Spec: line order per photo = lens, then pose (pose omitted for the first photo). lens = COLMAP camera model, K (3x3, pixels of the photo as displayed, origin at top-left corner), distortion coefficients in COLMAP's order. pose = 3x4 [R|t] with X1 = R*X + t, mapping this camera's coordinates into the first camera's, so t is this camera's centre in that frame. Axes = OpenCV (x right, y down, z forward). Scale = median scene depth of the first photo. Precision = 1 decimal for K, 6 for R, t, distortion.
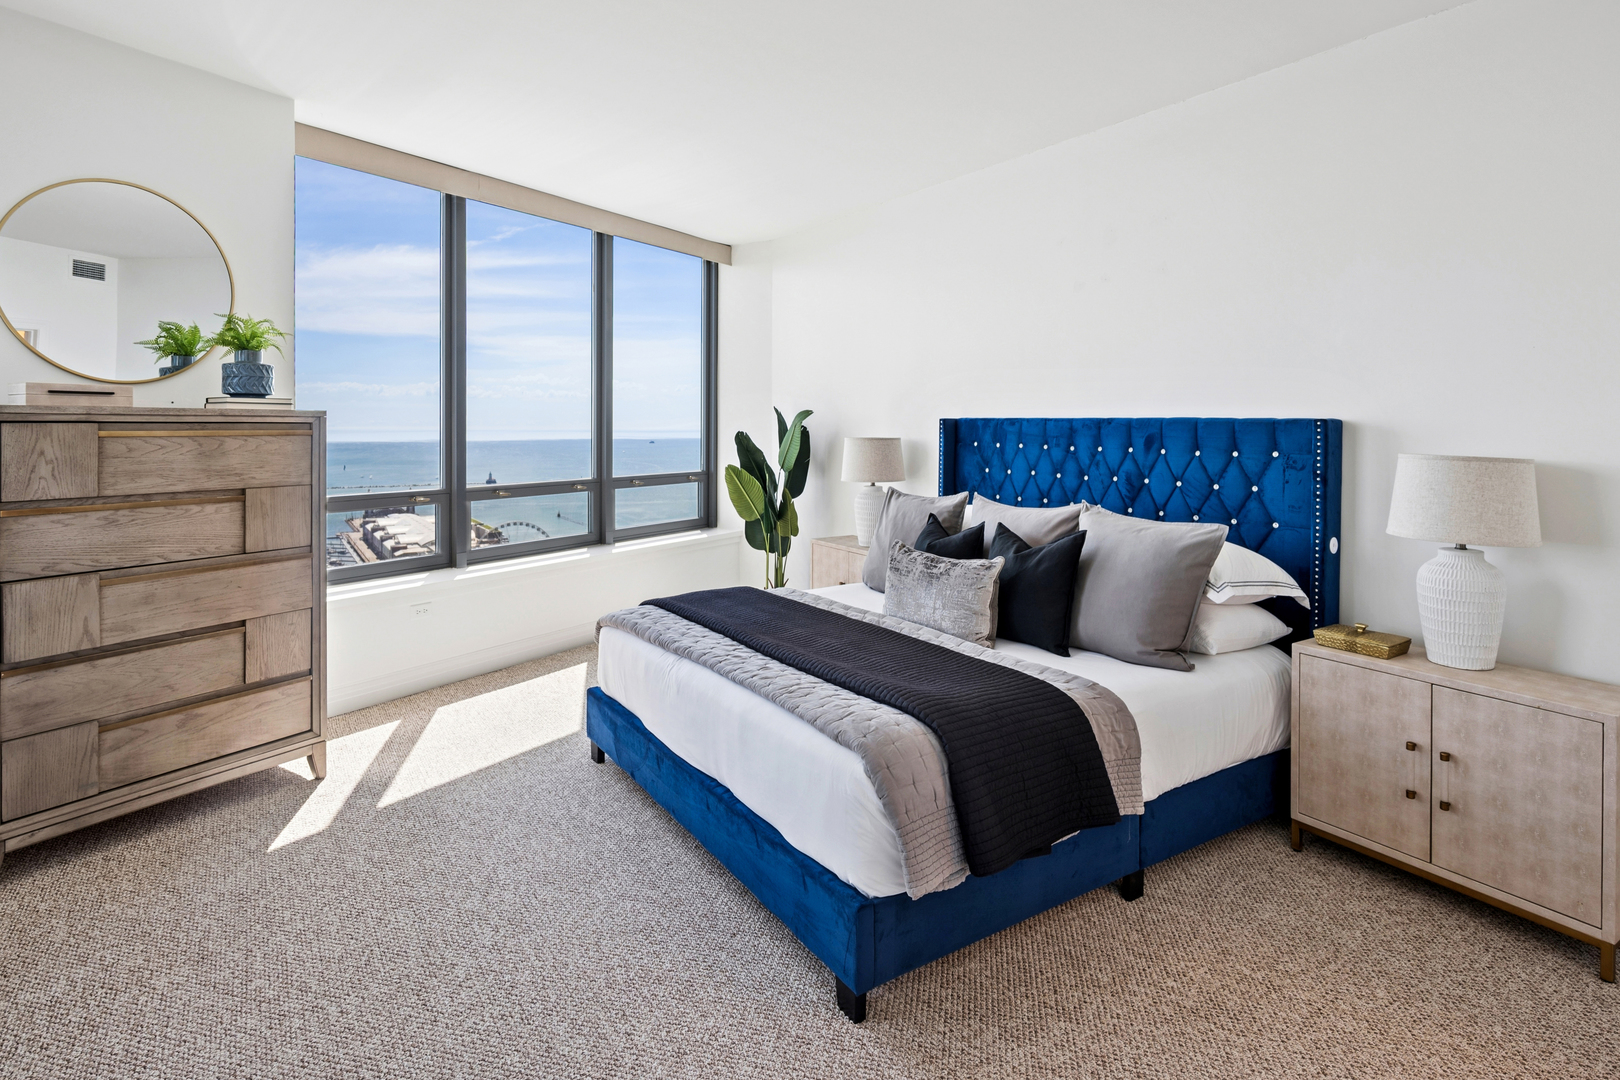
lens RADIAL K [[851.1, 0, 807.6], [0, 851.1, 448.0], [0, 0, 1]] dist [-0.003941, -0.000863]
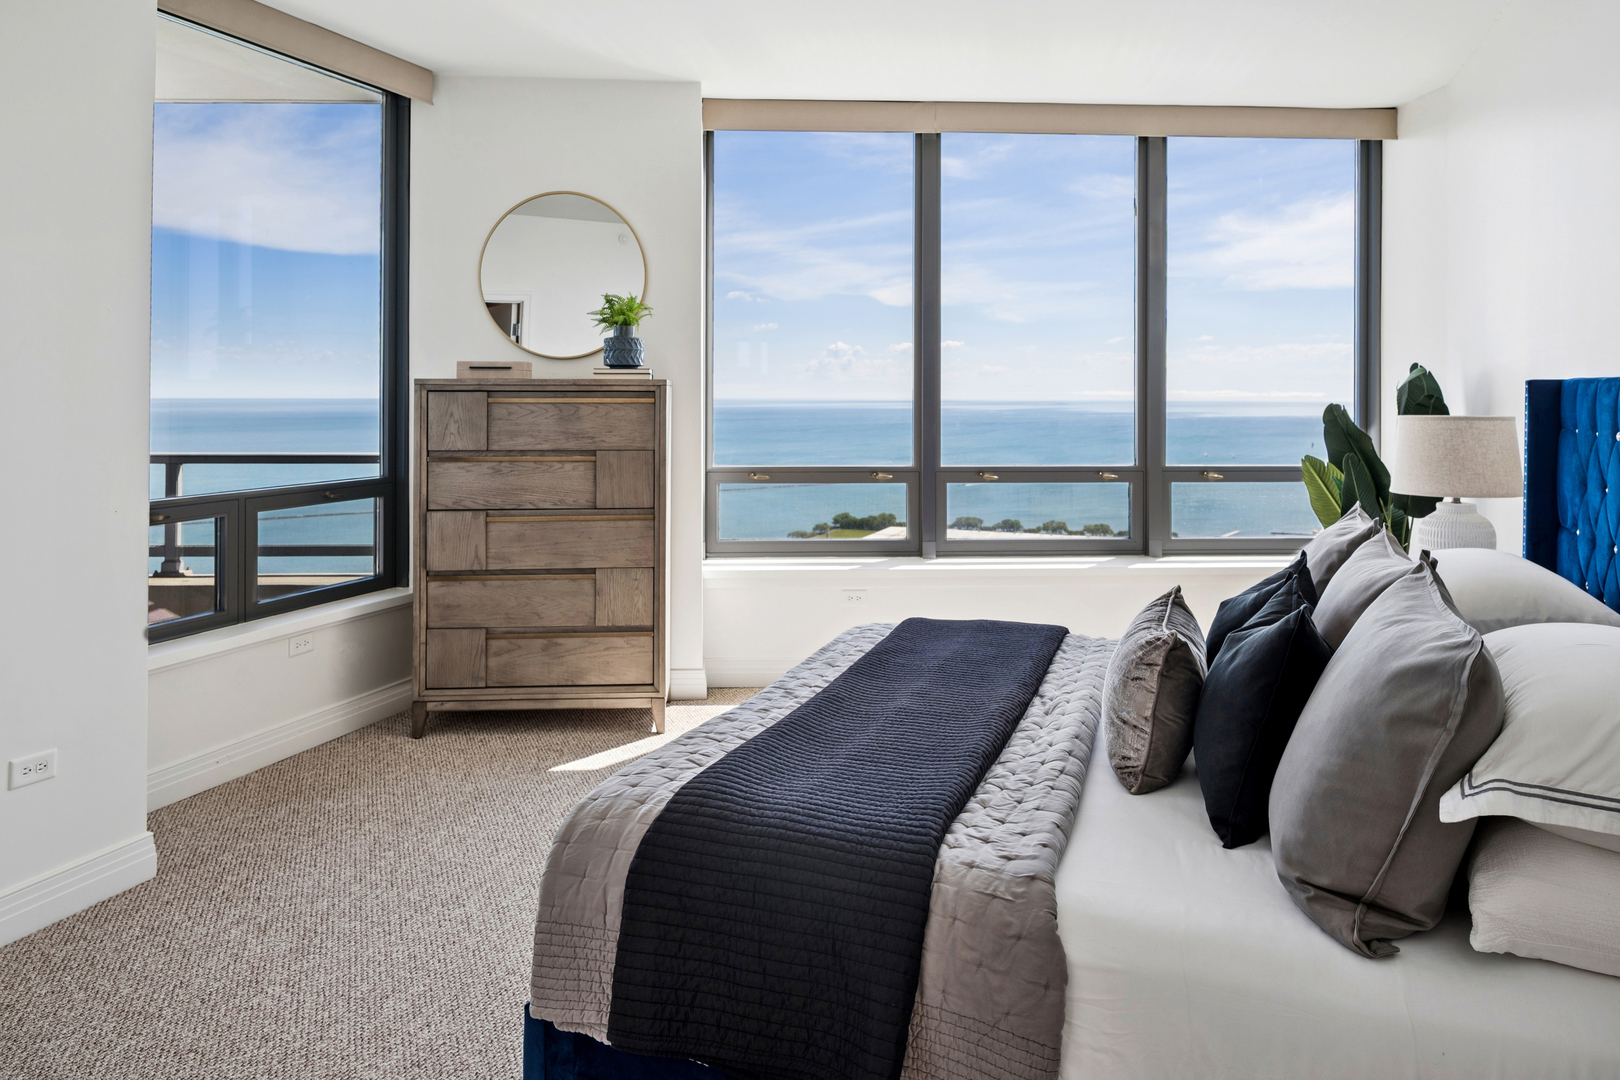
lens RADIAL K [[1080.8, 0, 797.8], [0, 1080.8, 405.7], [0, 0, 1]] dist [0.002218, 0.000185]
pose [[0.579716, 0.007821, -0.814781, 0.412902], [-0.022679, 0.999721, -0.006540, -0.004963], [0.814503, 0.022269, 0.579732, 0.248526]]
